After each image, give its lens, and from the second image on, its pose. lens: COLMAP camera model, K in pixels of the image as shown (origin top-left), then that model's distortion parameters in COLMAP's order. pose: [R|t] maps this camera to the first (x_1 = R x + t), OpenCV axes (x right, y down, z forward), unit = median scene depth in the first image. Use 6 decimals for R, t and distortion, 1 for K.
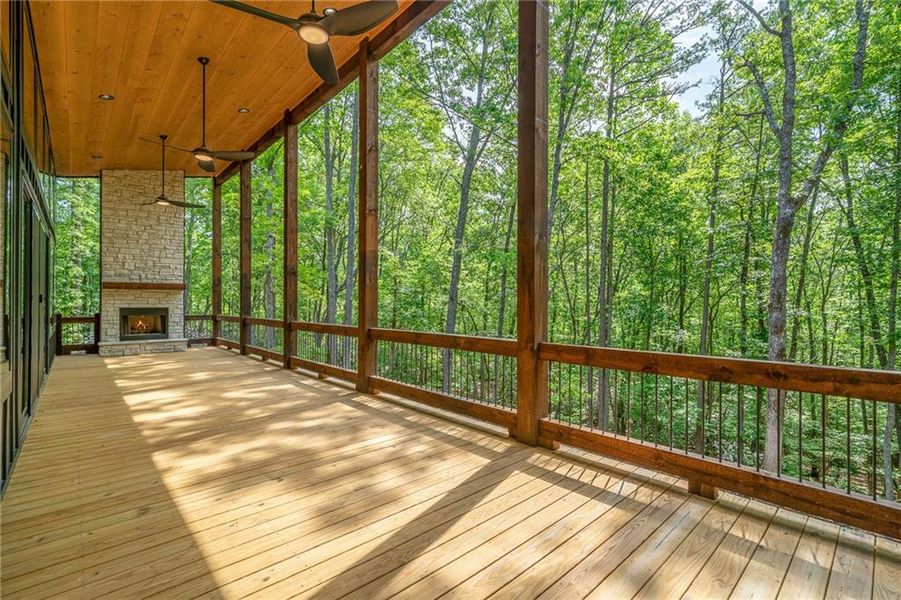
lens RADIAL K [[404.6, 0, 452.5], [0, 404.6, 303.2], [0, 0, 1]] dist [-0.000062, 0.000220]
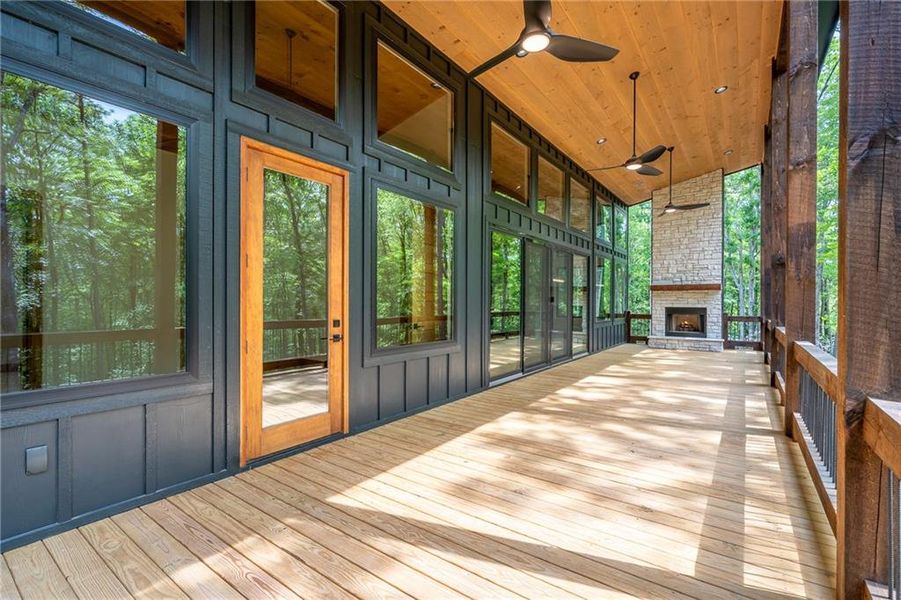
lens RADIAL K [[404.6, 0, 453.2], [0, 404.6, 300.6], [0, 0, 1]] dist [-0.000062, 0.000220]
pose [[0.204406, -0.006293, -0.978866, 0.434467], [-0.002971, 0.999971, -0.007049, 0.006226], [0.978882, 0.004349, 0.204382, 0.408790]]
